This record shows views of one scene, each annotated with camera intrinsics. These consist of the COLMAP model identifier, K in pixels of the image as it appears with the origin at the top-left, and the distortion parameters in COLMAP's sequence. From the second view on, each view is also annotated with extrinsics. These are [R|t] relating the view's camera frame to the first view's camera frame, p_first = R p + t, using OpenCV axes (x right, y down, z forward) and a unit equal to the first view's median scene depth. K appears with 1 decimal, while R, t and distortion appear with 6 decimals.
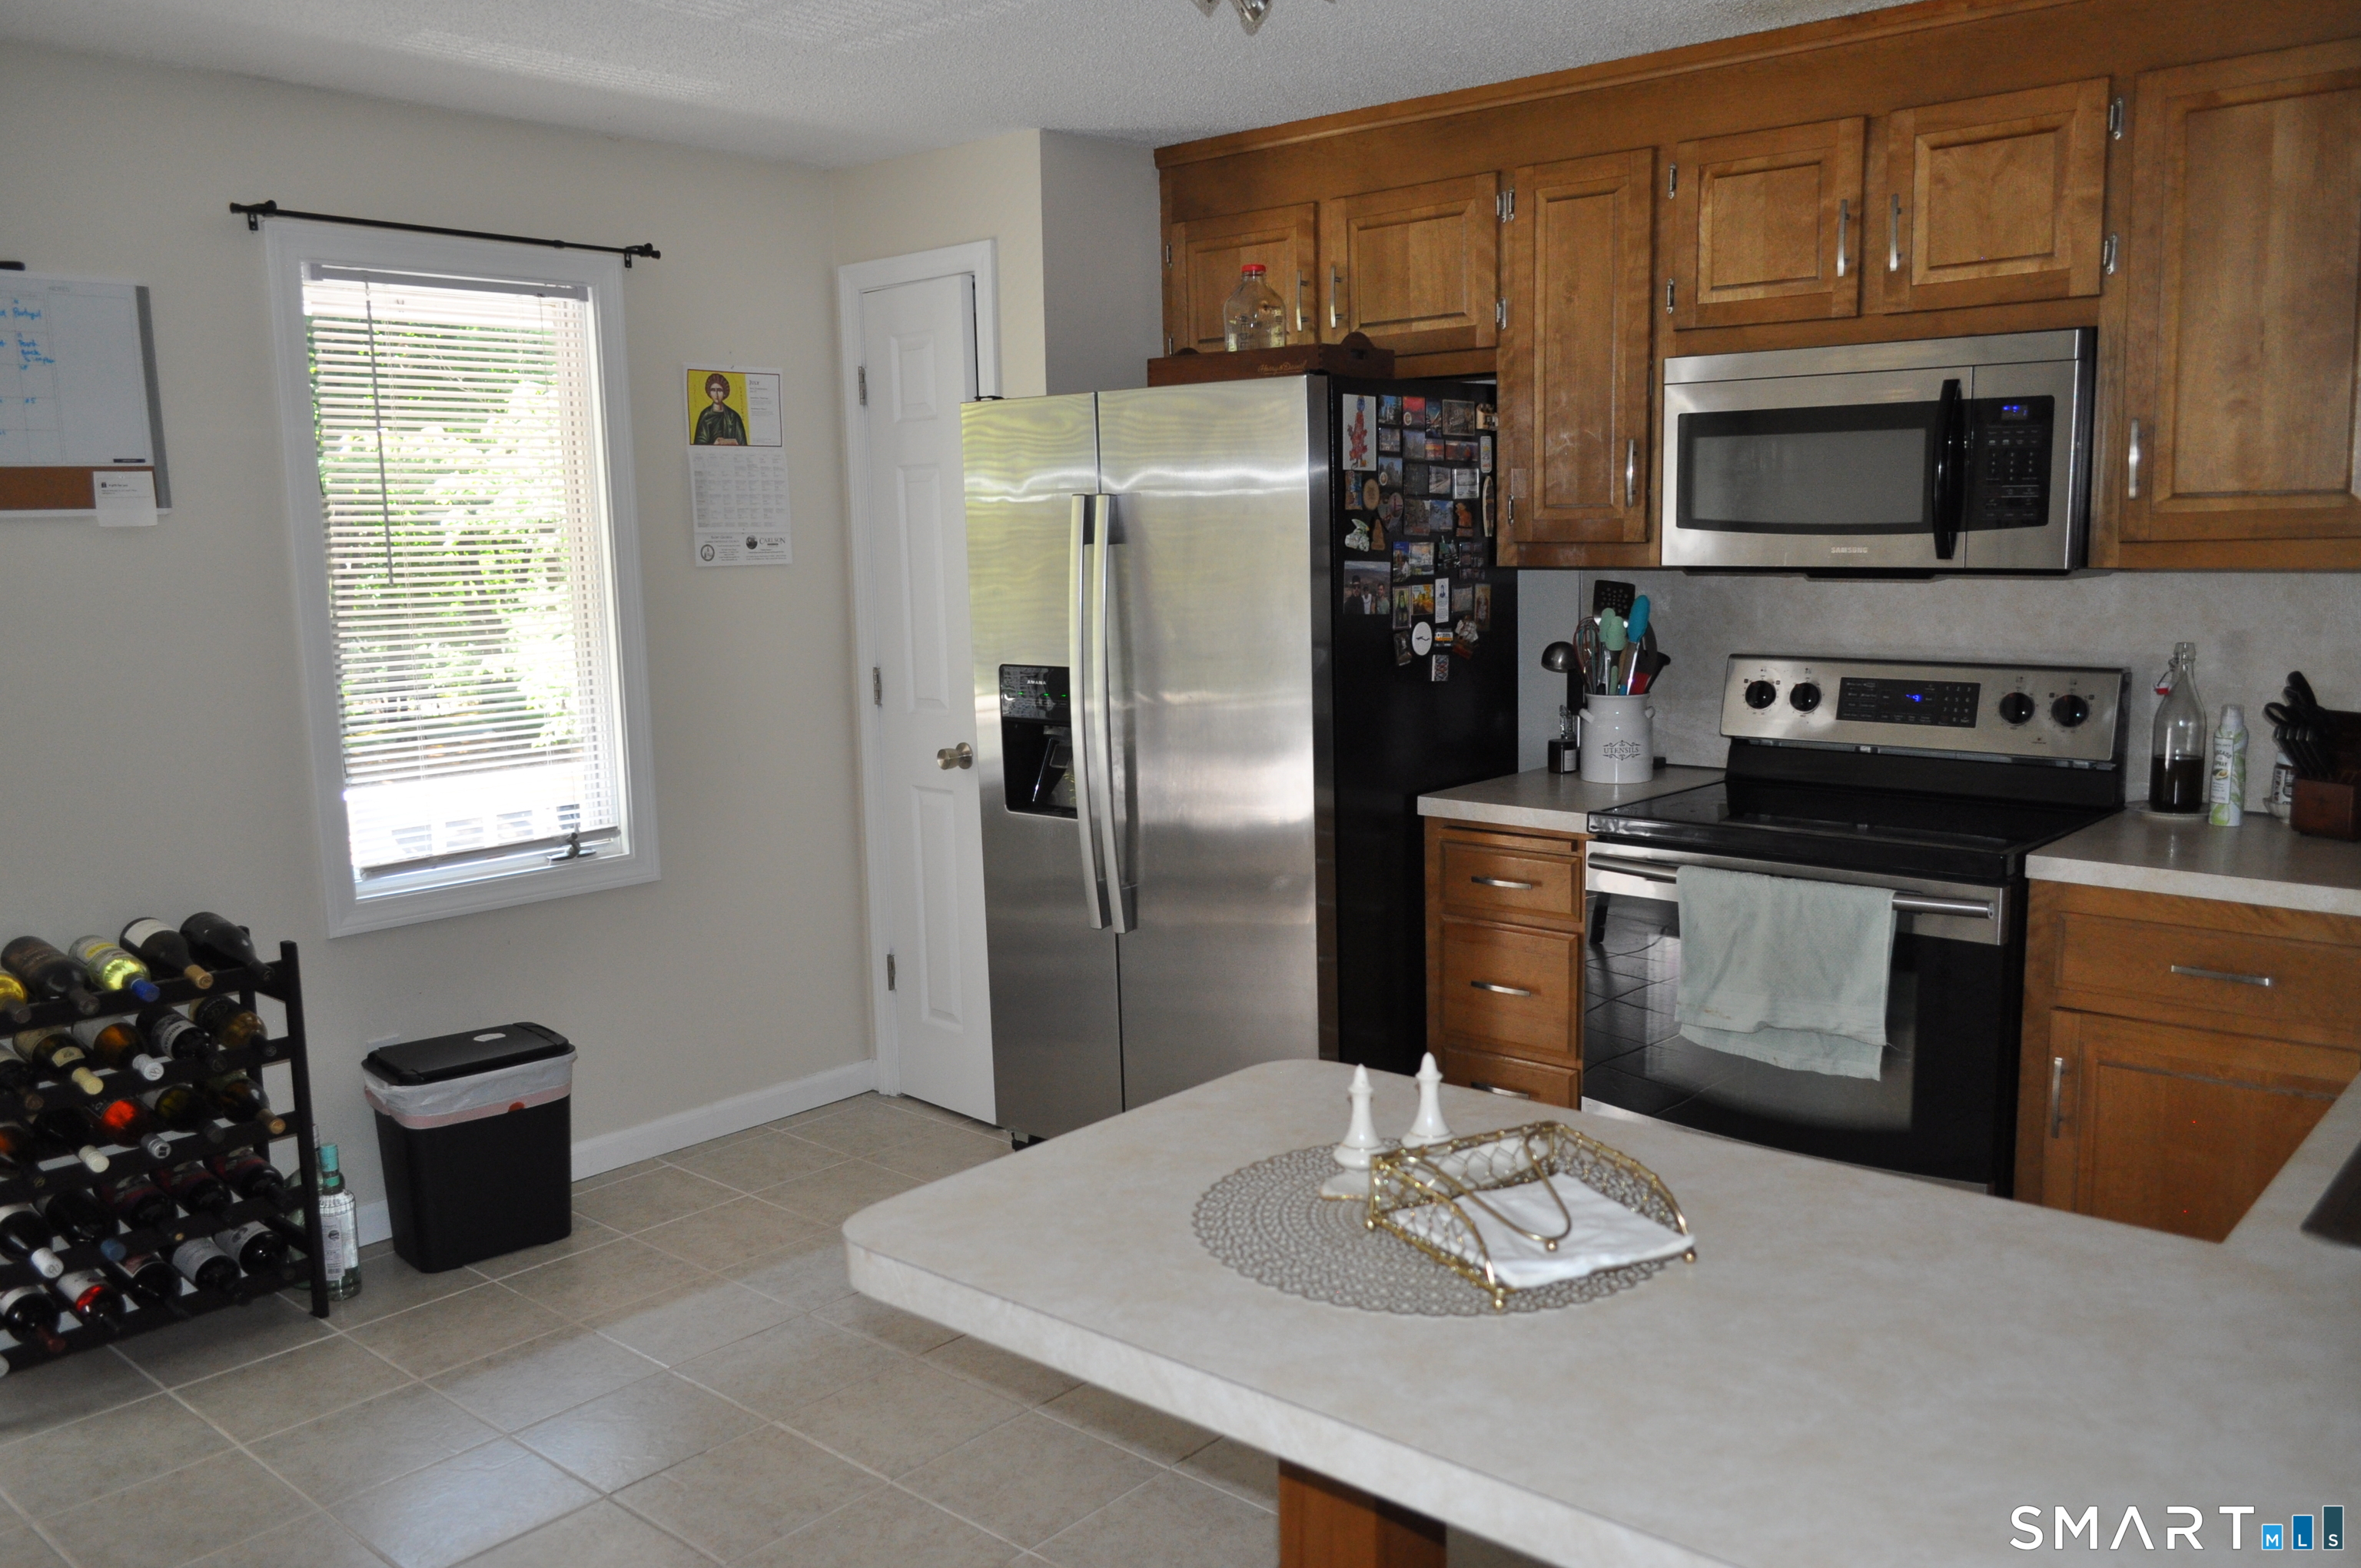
lens RADIAL K [[1843.6, 0, 1199.5], [0, 1843.6, 780.5], [0, 0, 1]] dist [-0.004700, 0.002678]
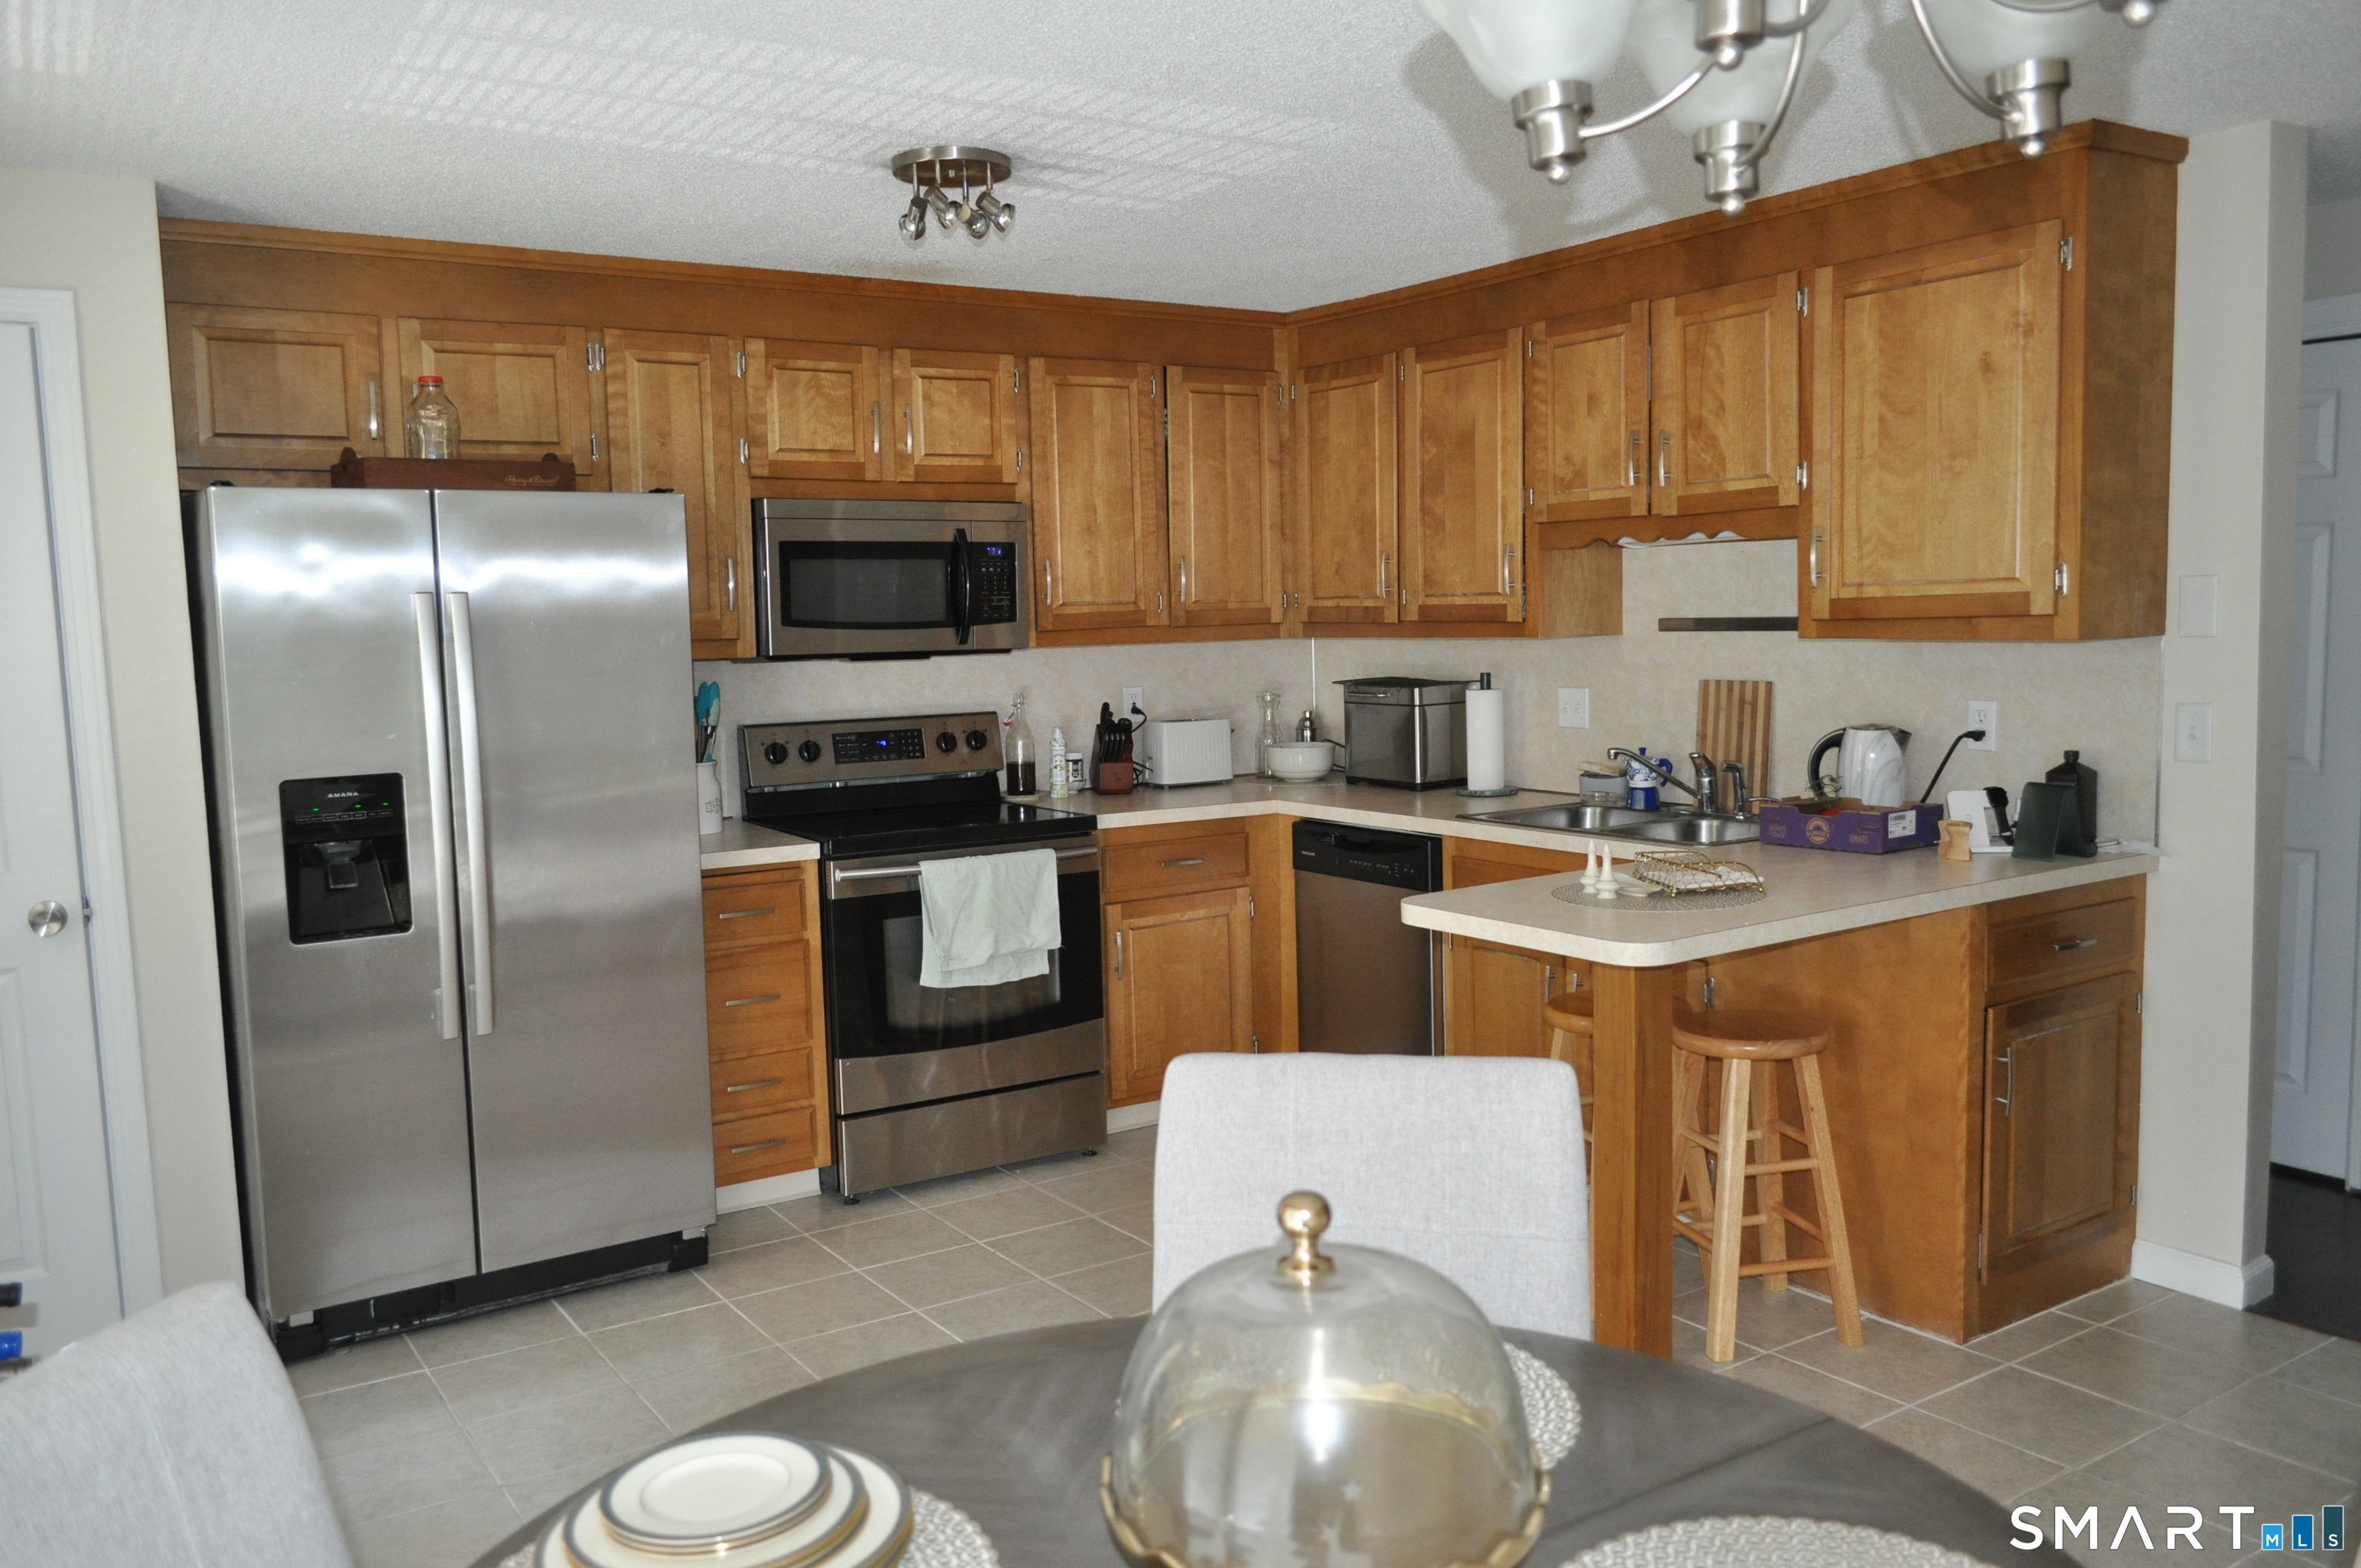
lens RADIAL K [[1843.6, 0, 1178.7], [0, 1843.6, 787.6], [0, 0, 1]] dist [-0.004700, 0.002678]
pose [[0.274634, -0.081988, 0.958047, -1.199145], [0.151462, 0.987608, 0.041100, -0.044221], [-0.949545, 0.133820, 0.283648, 0.475912]]
